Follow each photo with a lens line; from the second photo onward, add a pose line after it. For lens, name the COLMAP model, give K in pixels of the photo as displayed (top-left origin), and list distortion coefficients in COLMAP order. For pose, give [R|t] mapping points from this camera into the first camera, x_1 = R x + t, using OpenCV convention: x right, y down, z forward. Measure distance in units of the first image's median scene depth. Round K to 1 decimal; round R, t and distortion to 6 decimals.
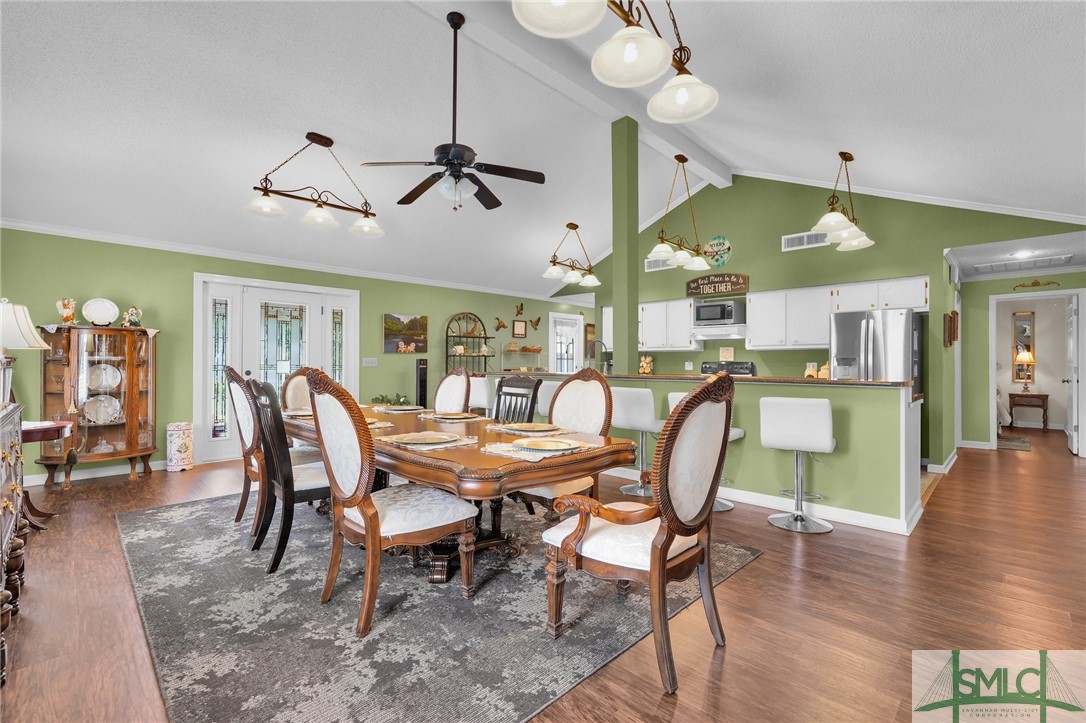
lens RADIAL K [[487.3, 0, 545.0], [0, 487.3, 363.2], [0, 0, 1]] dist [-0.009115, 0.000990]
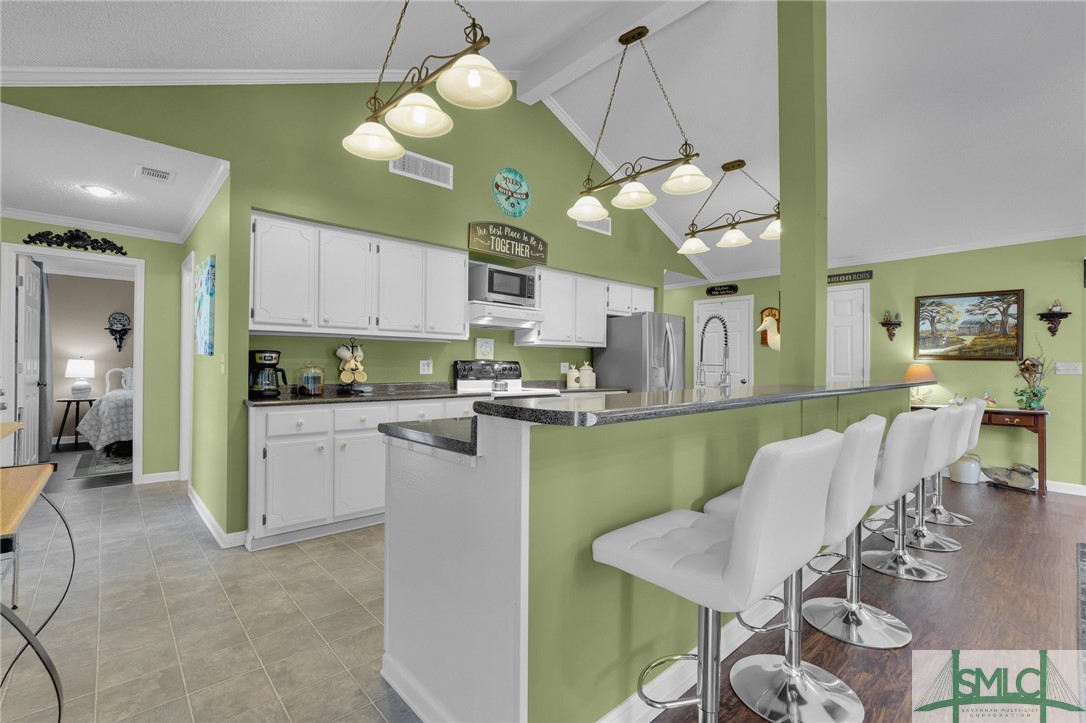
lens RADIAL K [[487.3, 0, 545.0], [0, 487.3, 363.2], [0, 0, 1]] dist [-0.009115, 0.000990]
pose [[0.035334, 0.002243, 0.999373, -0.302001], [-0.005762, 0.999981, -0.002040, 0.001178], [-0.999359, -0.005687, 0.035346, 0.950452]]
